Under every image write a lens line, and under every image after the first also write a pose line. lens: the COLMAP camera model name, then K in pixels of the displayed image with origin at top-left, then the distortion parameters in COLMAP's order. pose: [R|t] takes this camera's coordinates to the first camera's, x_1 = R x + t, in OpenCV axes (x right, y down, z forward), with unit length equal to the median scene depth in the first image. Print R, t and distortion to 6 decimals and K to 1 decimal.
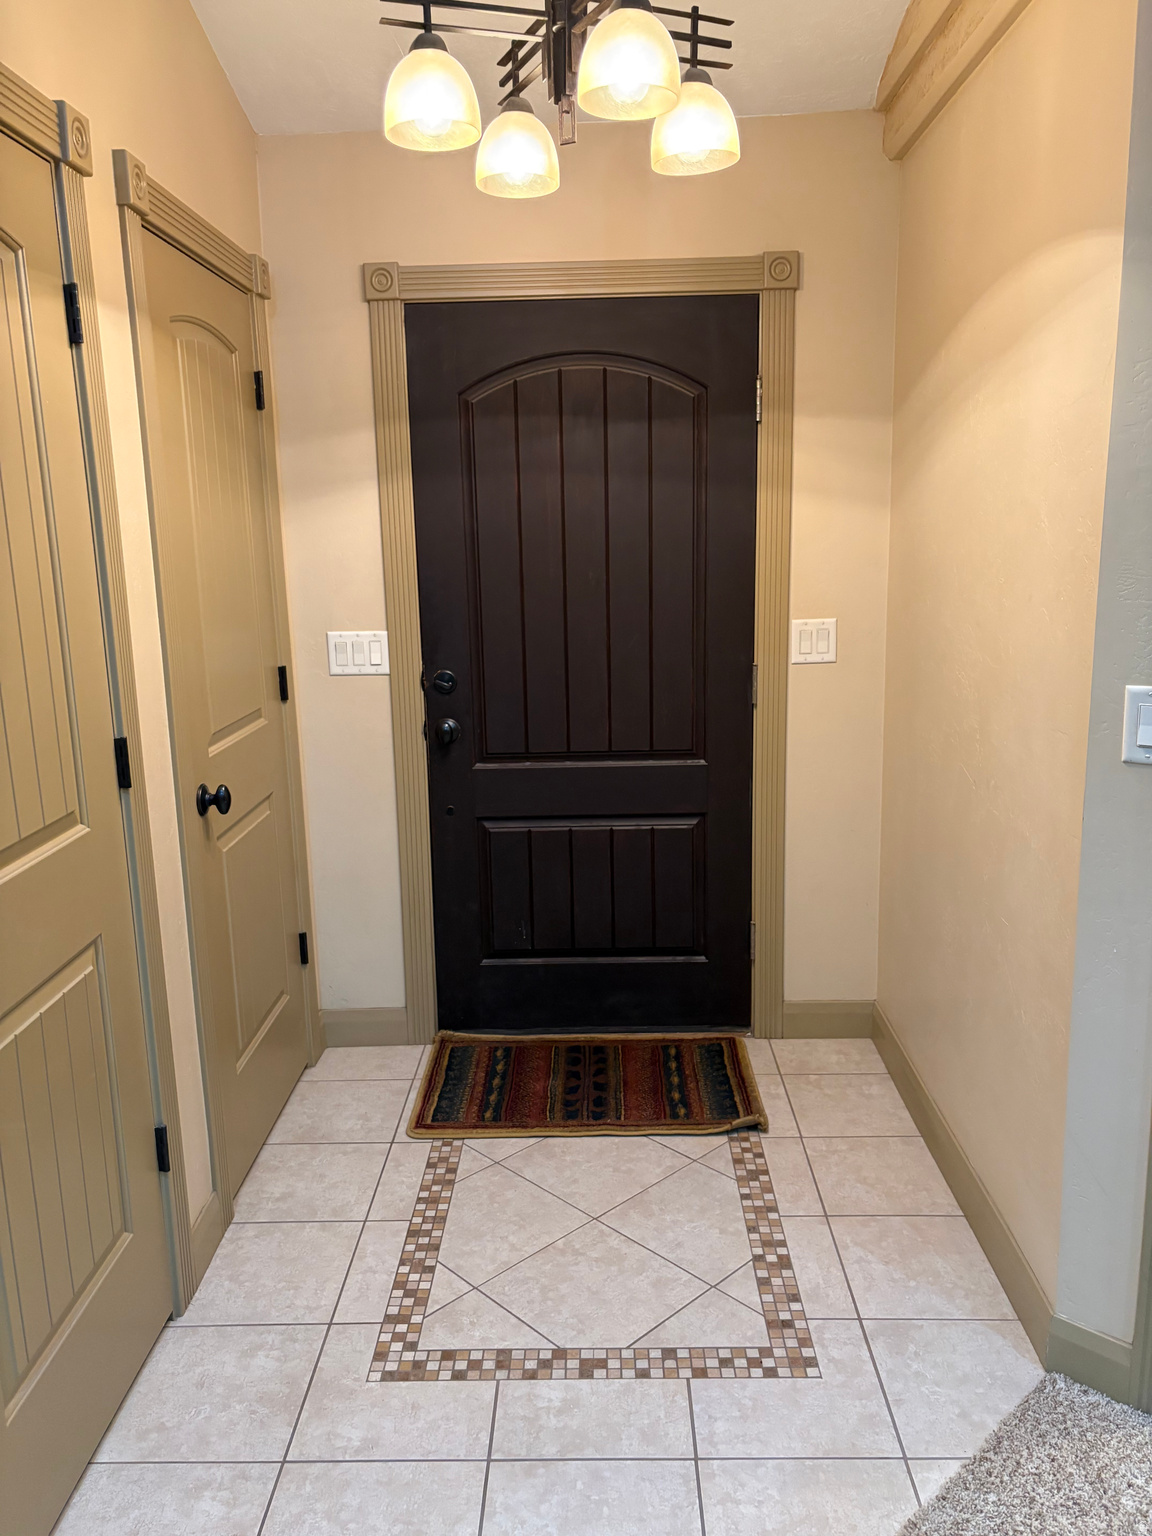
lens RADIAL K [[1169.2, 0, 572.2], [0, 1169.2, 764.9], [0, 0, 1]] dist [0.035761, -0.033795]
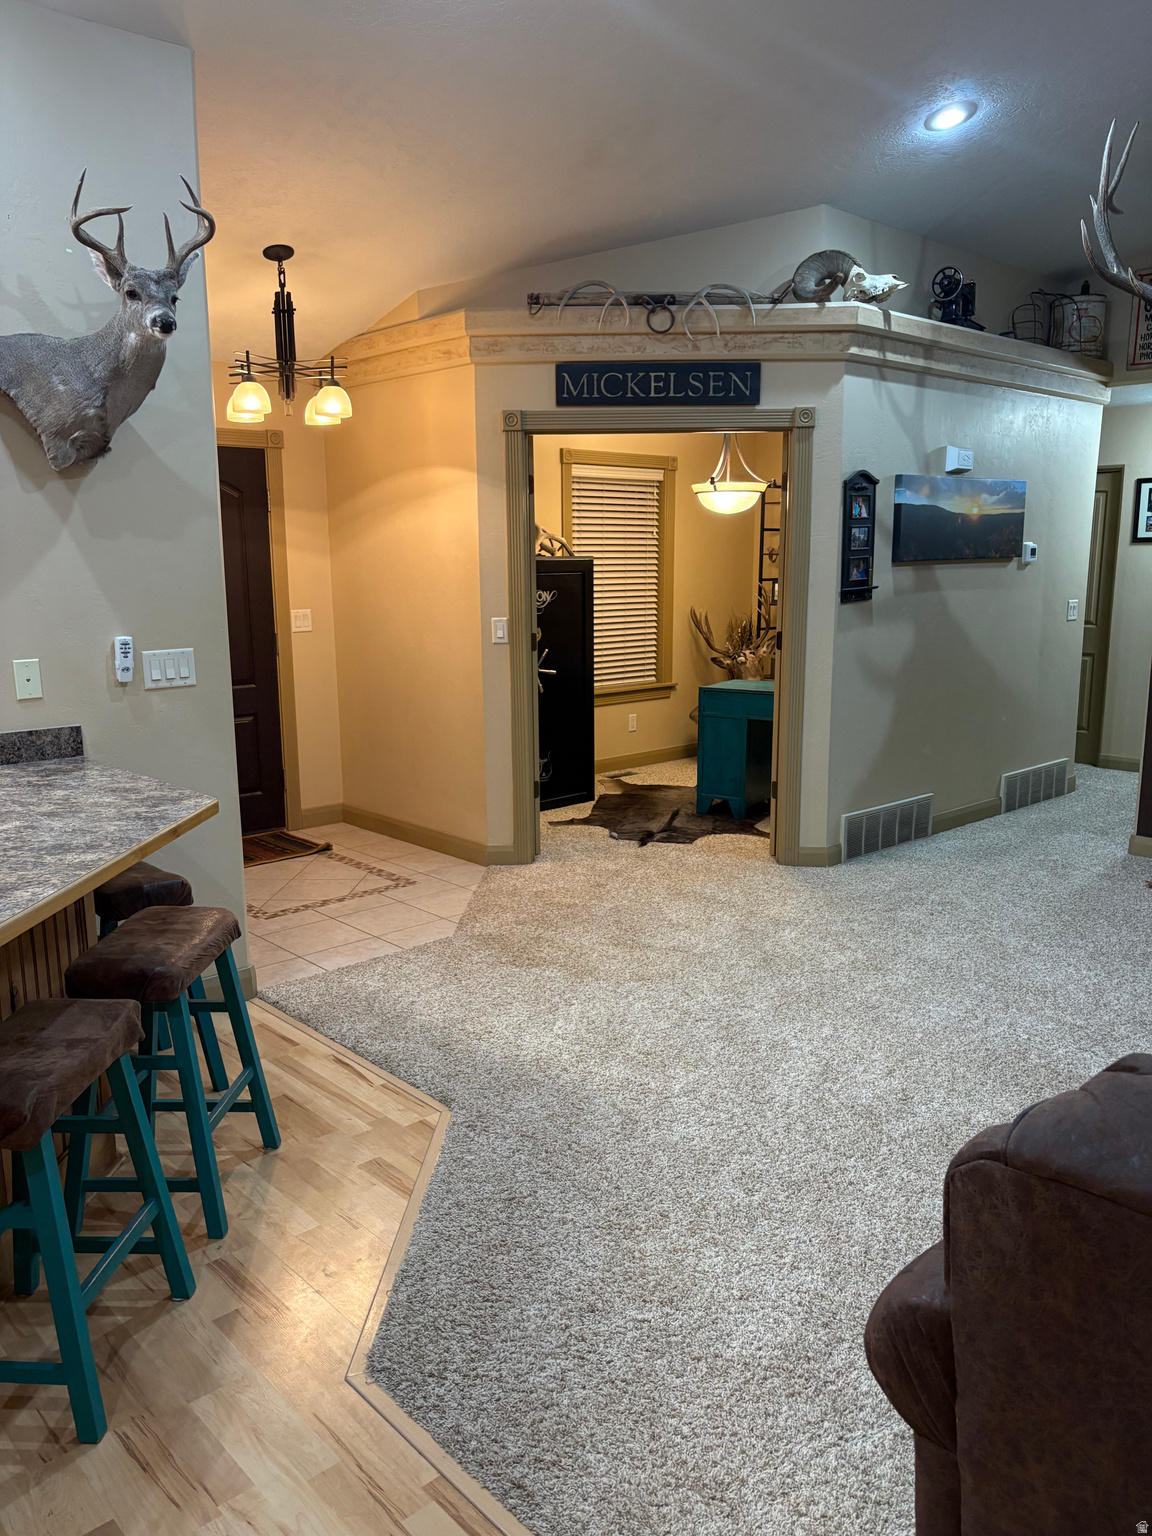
lens RADIAL K [[1169.2, 0, 587.4], [0, 1169.2, 780.4], [0, 0, 1]] dist [0.035761, -0.033795]
pose [[0.726045, -0.111973, 0.678470, -0.962641], [0.127232, 0.991492, 0.027481, 0.199114], [-0.675775, 0.066371, 0.734114, -0.907557]]
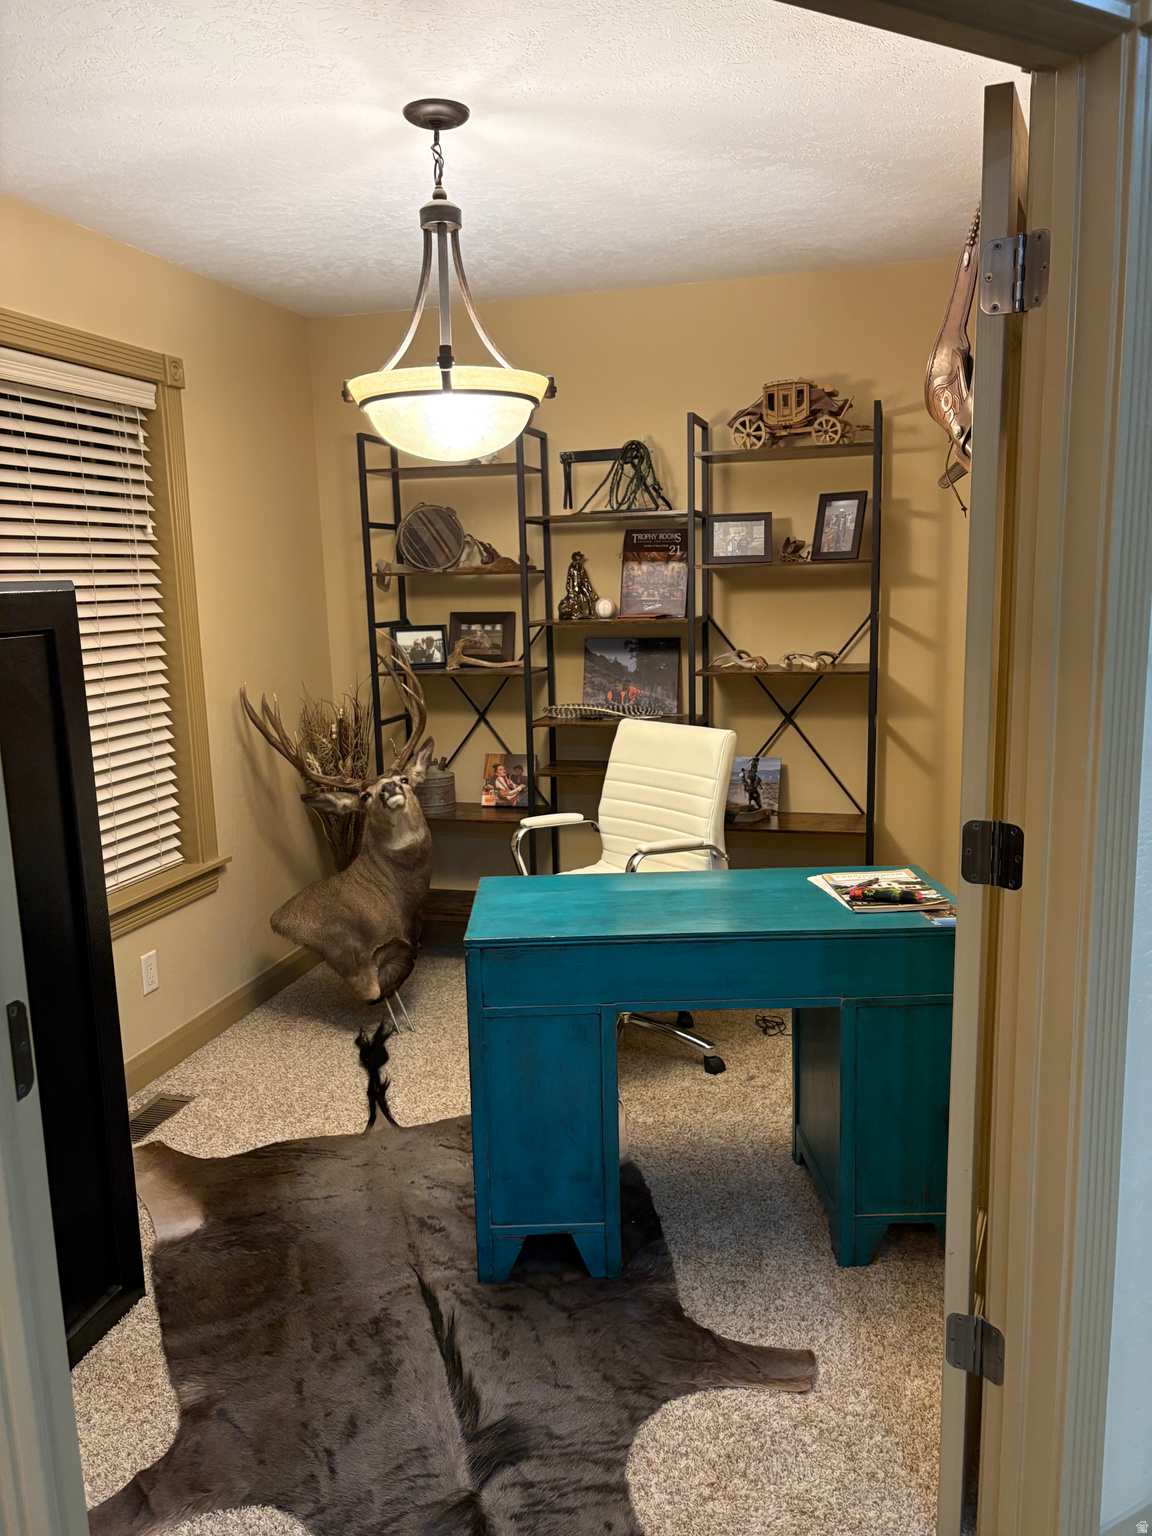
lens RADIAL K [[1169.2, 0, 583.7], [0, 1169.2, 768.2], [0, 0, 1]] dist [0.035761, -0.033795]
pose [[0.249993, -0.147770, 0.956905, 0.102699], [0.220359, 0.971034, 0.092383, -0.081950], [-0.942839, 0.187767, 0.275314, 0.369702]]
